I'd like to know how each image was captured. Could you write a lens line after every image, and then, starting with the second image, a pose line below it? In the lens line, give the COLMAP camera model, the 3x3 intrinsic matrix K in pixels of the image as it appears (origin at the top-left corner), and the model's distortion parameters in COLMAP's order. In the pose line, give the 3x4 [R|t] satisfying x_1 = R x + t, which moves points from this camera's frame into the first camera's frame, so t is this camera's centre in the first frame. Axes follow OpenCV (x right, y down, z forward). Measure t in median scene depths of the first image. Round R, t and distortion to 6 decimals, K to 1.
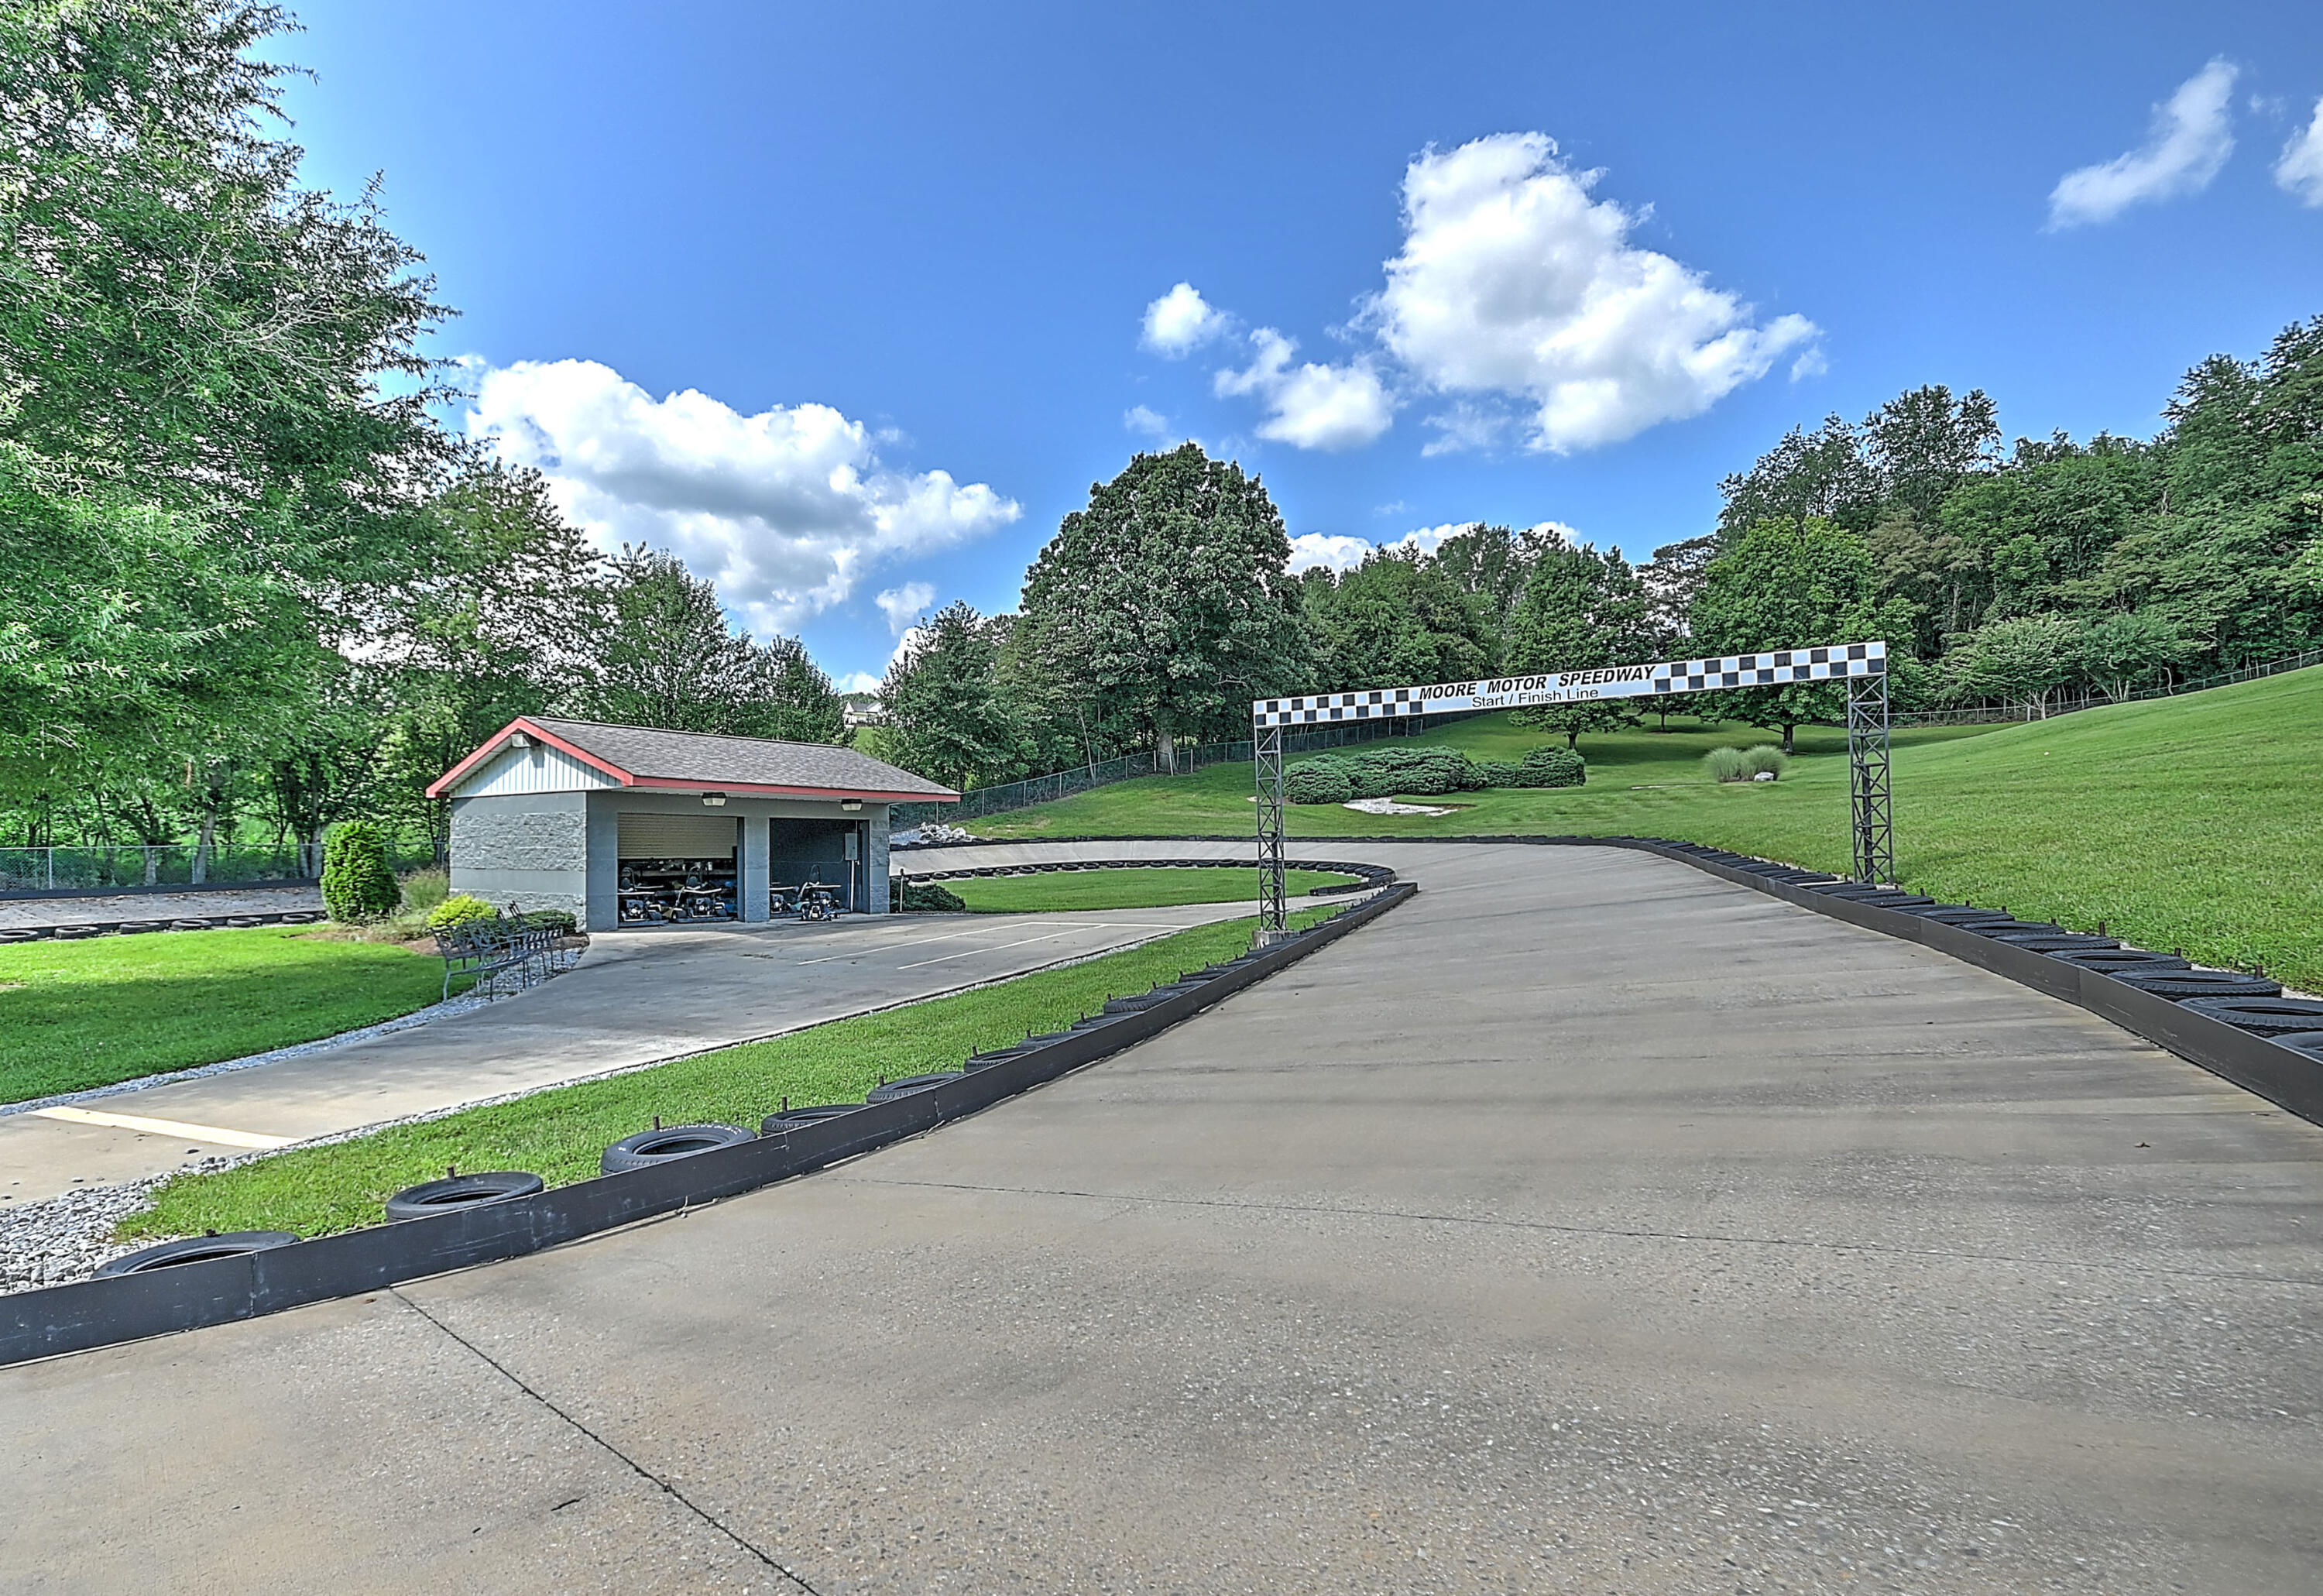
lens RADIAL K [[1130.3, 0, 1162.0], [0, 1130.3, 823.2], [0, 0, 1]] dist [0.001060, -0.001552]
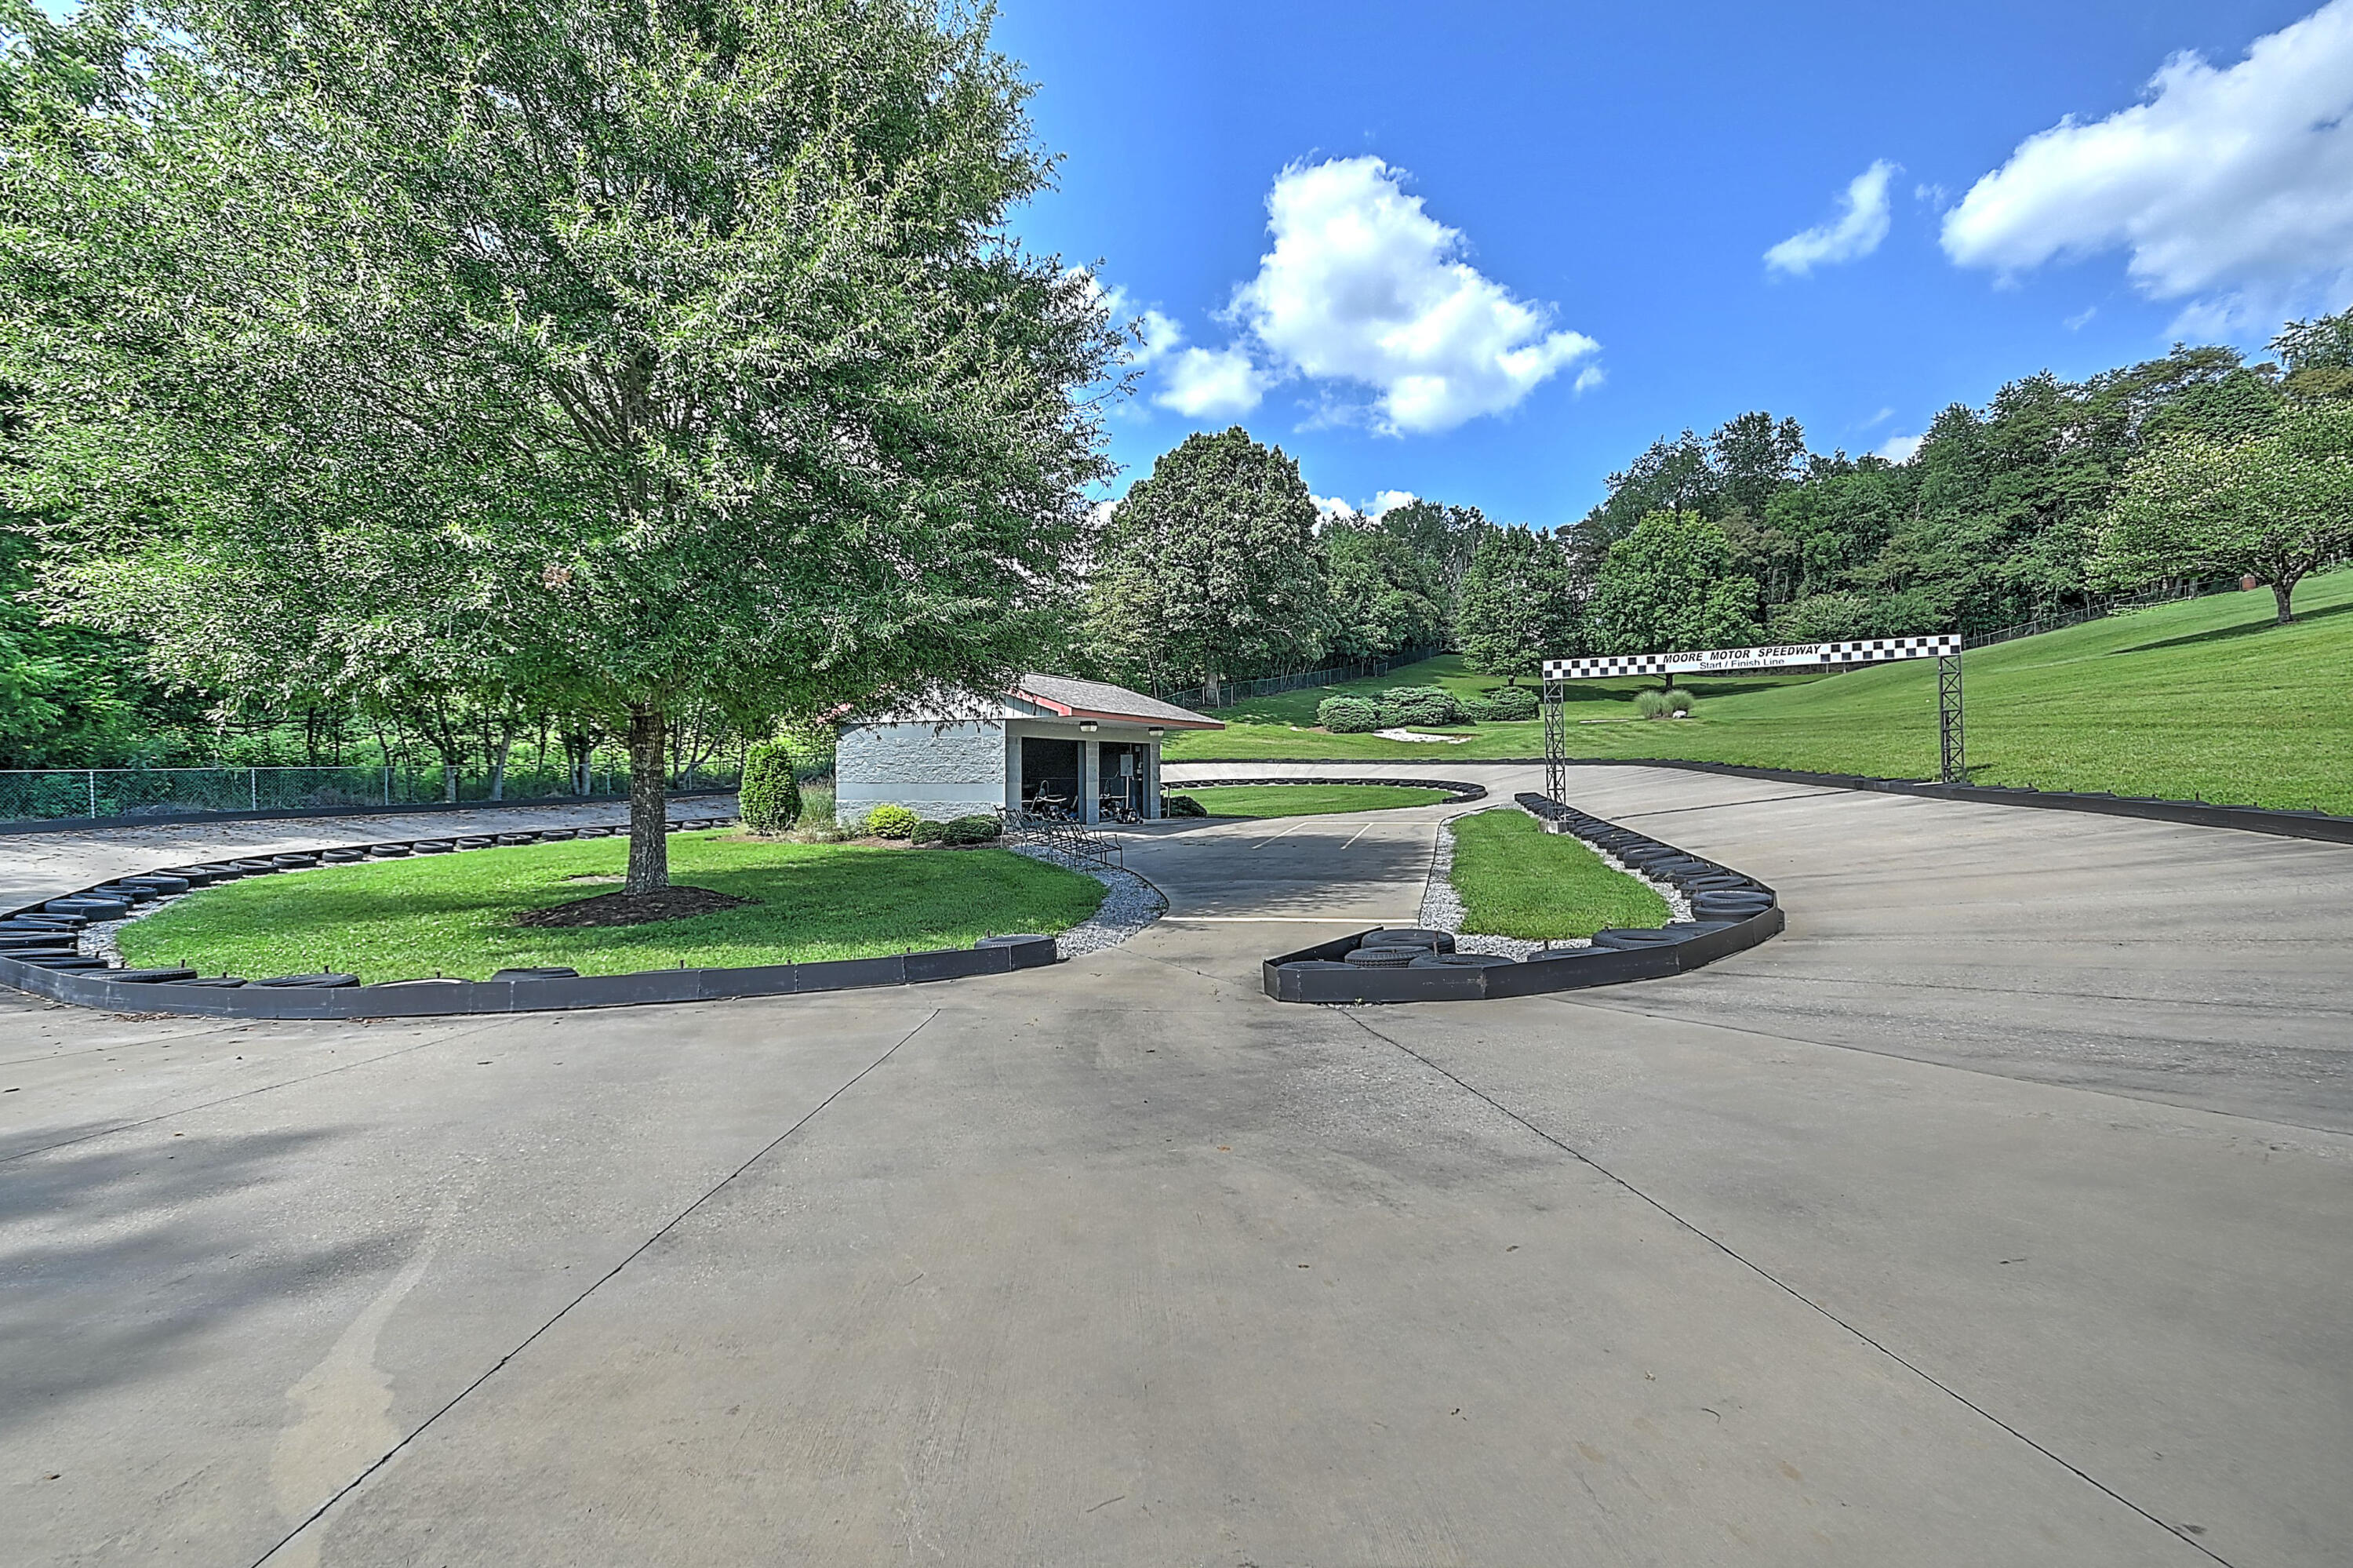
lens RADIAL K [[1021.3, 0, 1175.5], [0, 1021.3, 759.2], [0, 0, 1]] dist [-0.011625, 0.000022]
pose [[0.986340, 0.002688, 0.164703, -0.171551], [-0.004154, 0.999955, 0.008558, 0.001831], [-0.164673, -0.009125, 0.986306, -0.037121]]
